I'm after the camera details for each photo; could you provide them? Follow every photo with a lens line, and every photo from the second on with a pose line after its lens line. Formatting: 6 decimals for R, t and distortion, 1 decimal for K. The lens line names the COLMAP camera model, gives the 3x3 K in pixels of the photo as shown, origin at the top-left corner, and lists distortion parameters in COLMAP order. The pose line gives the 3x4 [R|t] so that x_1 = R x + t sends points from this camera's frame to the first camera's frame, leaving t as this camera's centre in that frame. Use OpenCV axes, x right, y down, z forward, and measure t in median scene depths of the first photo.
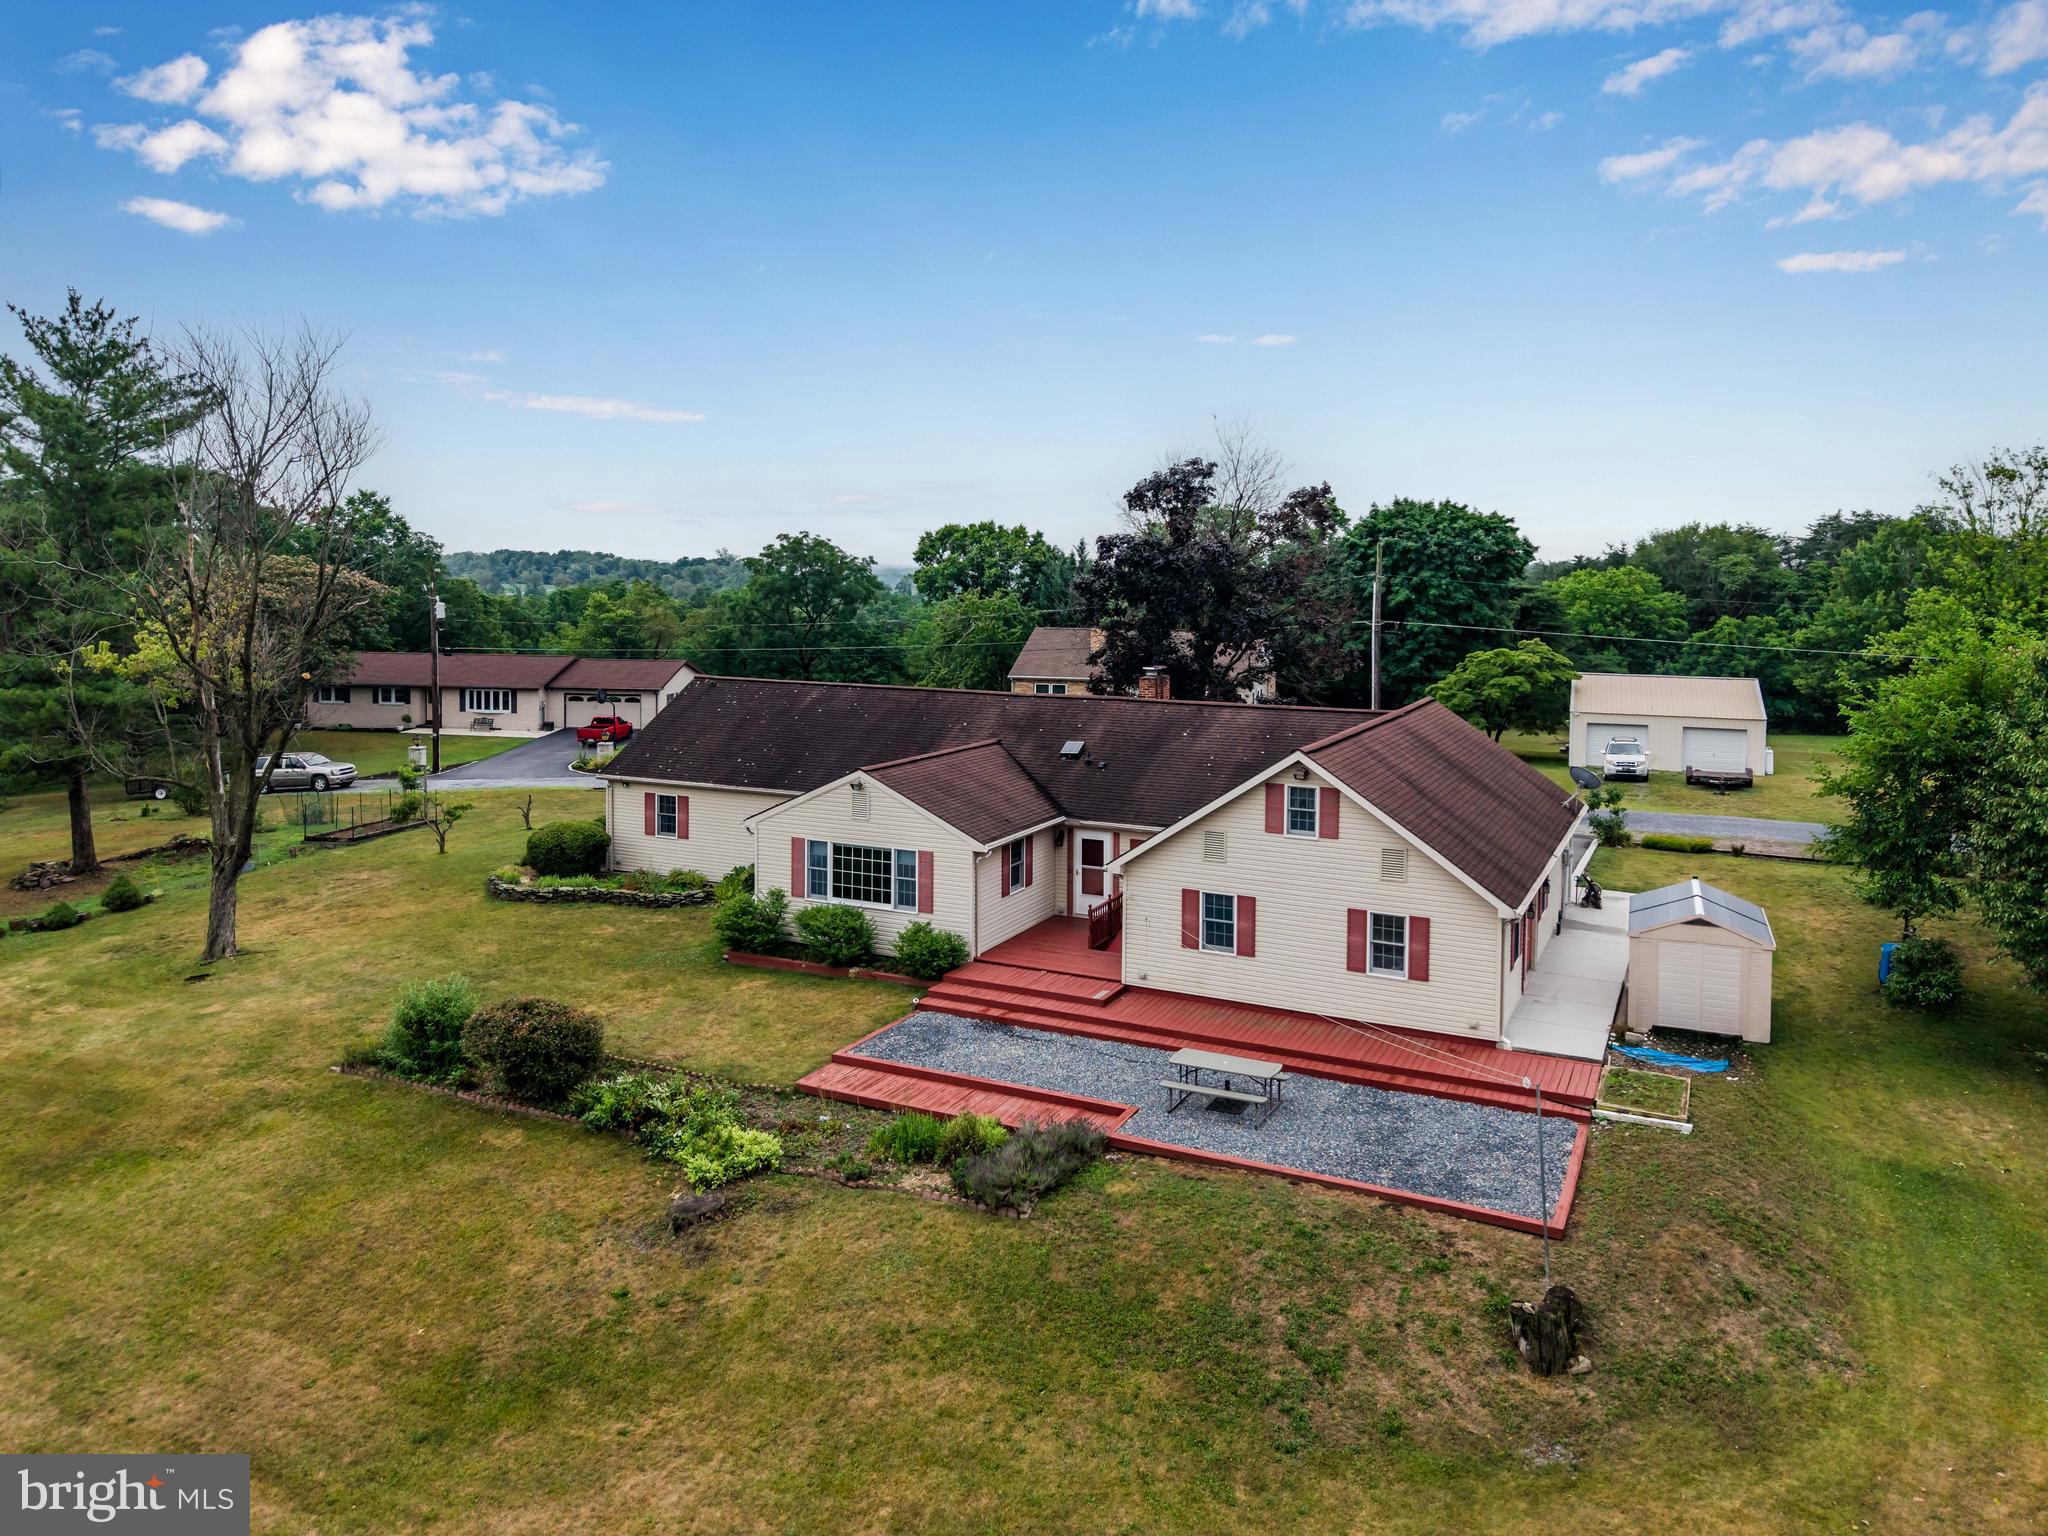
lens RADIAL K [[1461.5, 0, 1028.1], [0, 1461.5, 611.9], [0, 0, 1]] dist [0.005709, -0.001029]
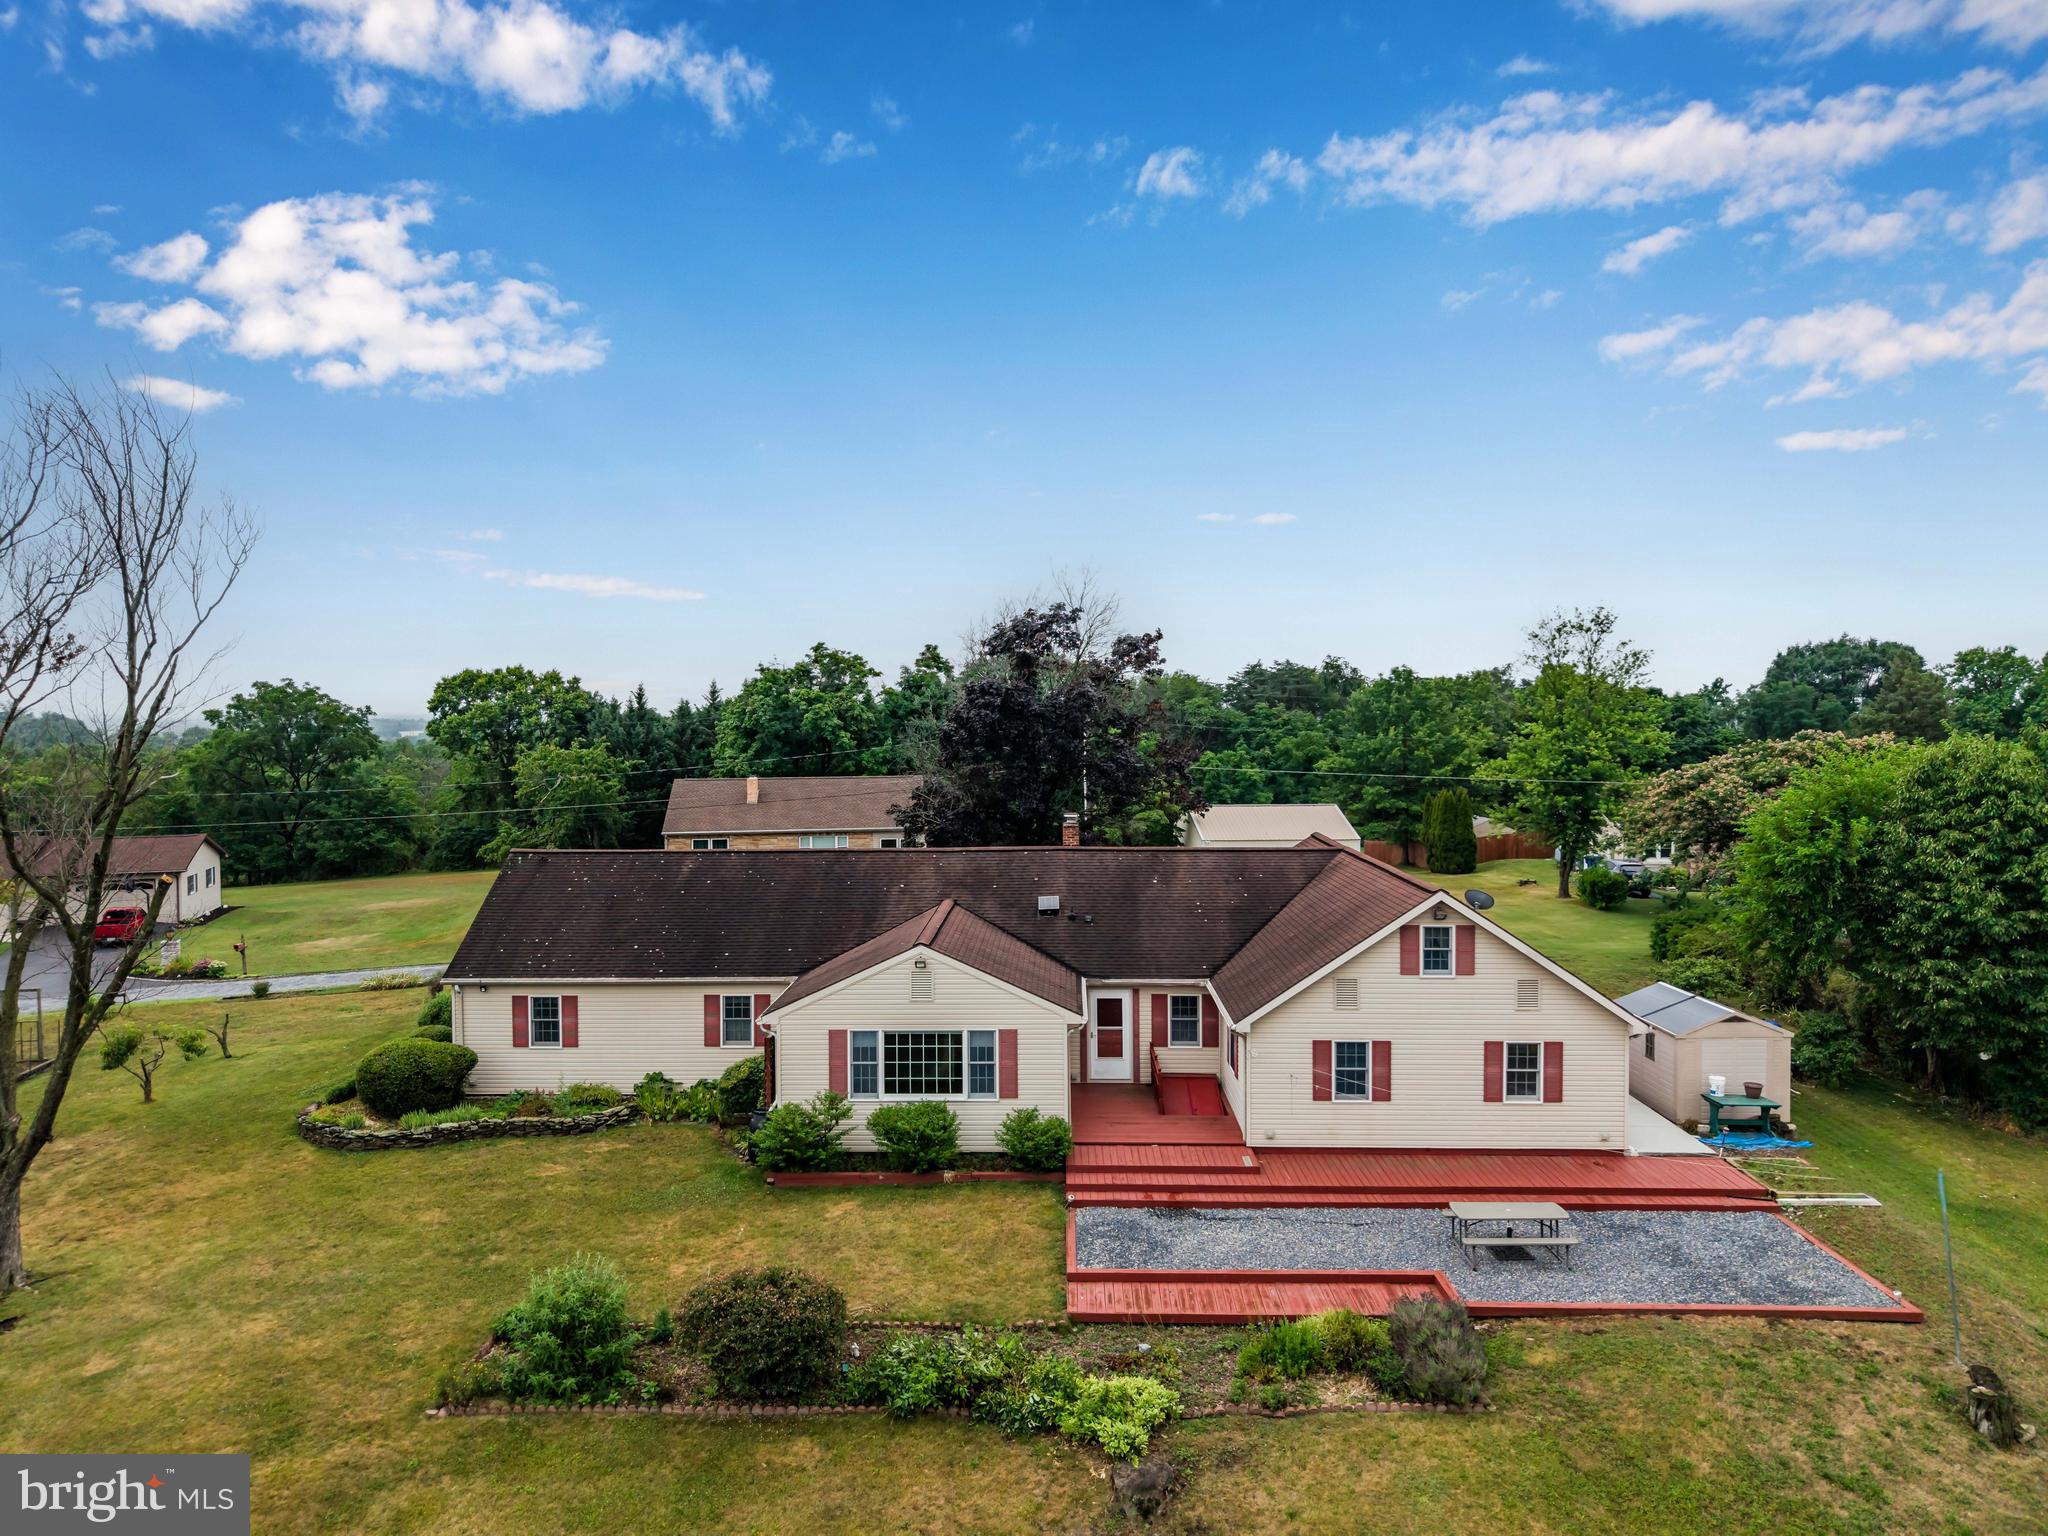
lens RADIAL K [[1424.5, 0, 1024.0], [0, 1424.5, 768.0], [0, 0, 1]] dist [0.002707, 0.000759]
pose [[0.909084, -0.030607, 0.415487, -0.447032], [0.026832, 0.999529, 0.014923, -0.011292], [-0.415748, -0.002418, 0.909477, 0.209273]]
